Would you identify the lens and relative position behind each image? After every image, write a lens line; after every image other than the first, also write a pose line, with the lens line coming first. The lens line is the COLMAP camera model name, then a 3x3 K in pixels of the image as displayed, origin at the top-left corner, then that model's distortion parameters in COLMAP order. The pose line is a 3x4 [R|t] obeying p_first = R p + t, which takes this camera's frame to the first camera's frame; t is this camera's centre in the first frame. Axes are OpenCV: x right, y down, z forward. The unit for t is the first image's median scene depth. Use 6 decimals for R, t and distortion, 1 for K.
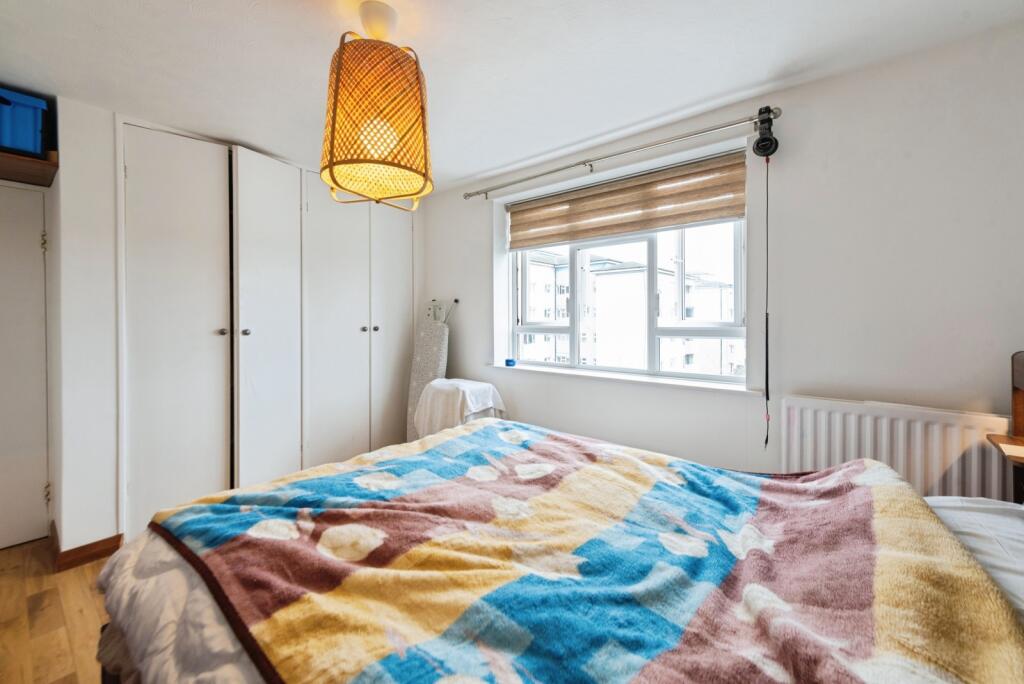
lens RADIAL K [[415.7, 0, 511.5], [0, 415.7, 322.4], [0, 0, 1]] dist [0.001117, -0.000289]
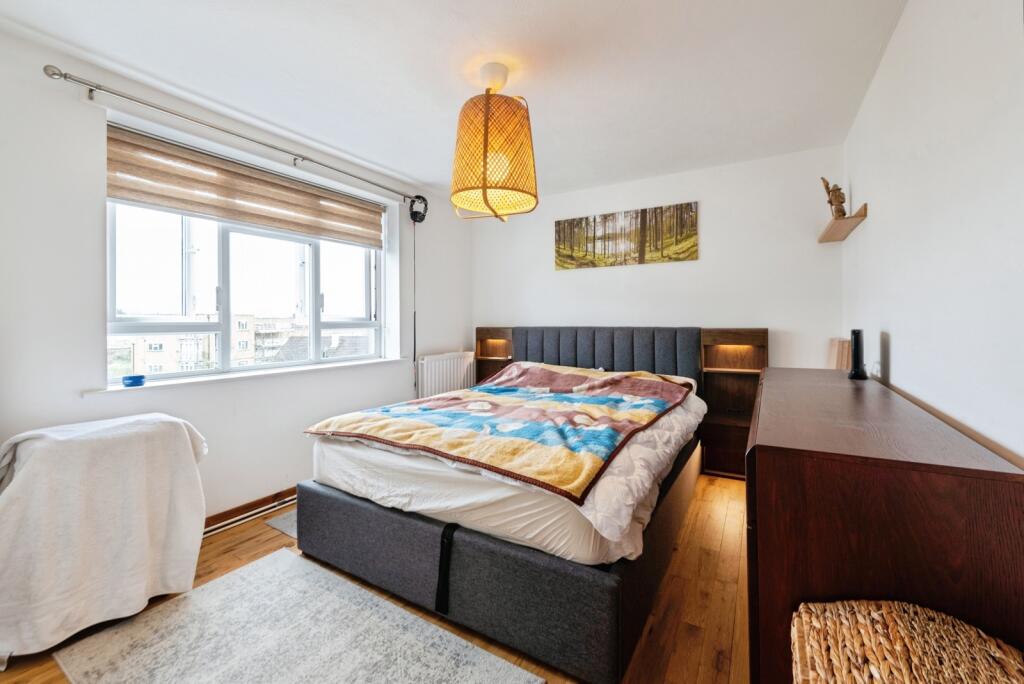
lens RADIAL K [[415.7, 0, 511.5], [0, 415.7, 322.4], [0, 0, 1]] dist [0.001117, -0.000289]
pose [[-0.114289, 0.003431, 0.993442, -0.792991], [0.002531, 0.999992, -0.003162, 0.013363], [-0.993444, 0.002153, -0.114297, 0.567353]]
